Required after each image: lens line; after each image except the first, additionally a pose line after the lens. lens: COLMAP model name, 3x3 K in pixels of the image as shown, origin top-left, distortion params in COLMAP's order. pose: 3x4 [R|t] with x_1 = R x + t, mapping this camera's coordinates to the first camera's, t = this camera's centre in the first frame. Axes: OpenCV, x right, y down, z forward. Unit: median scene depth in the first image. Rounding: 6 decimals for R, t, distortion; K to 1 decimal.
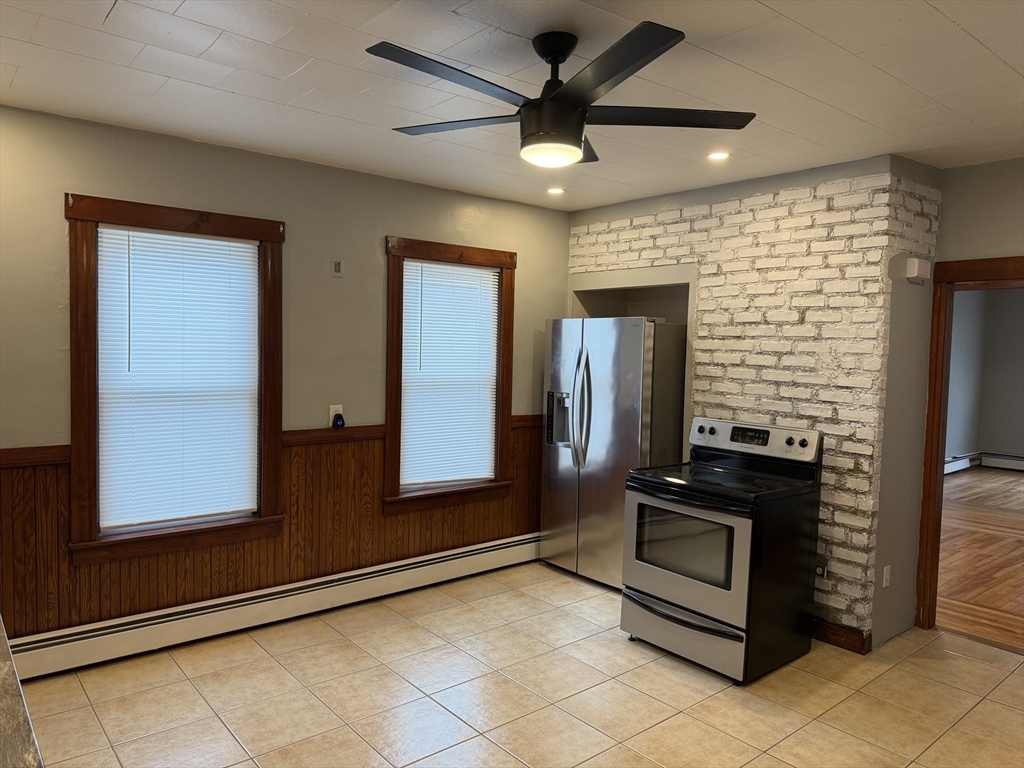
lens RADIAL K [[720.0, 0, 507.8], [0, 720.0, 382.0], [0, 0, 1]] dist [0.052218, -0.066966]
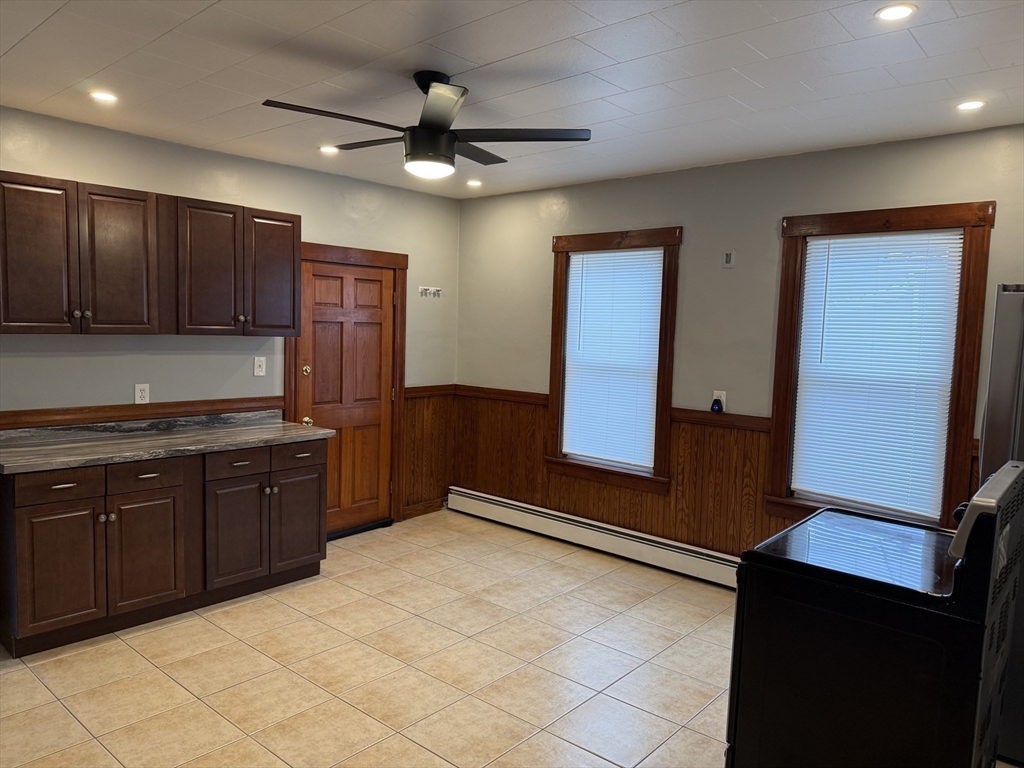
lens RADIAL K [[720.0, 0, 517.1], [0, 720.0, 386.5], [0, 0, 1]] dist [0.052218, -0.066966]
pose [[0.163236, 0.068377, -0.984215, 0.790010], [-0.076175, 0.995491, 0.056526, -0.011942], [0.983642, 0.065746, 0.167709, 0.563066]]
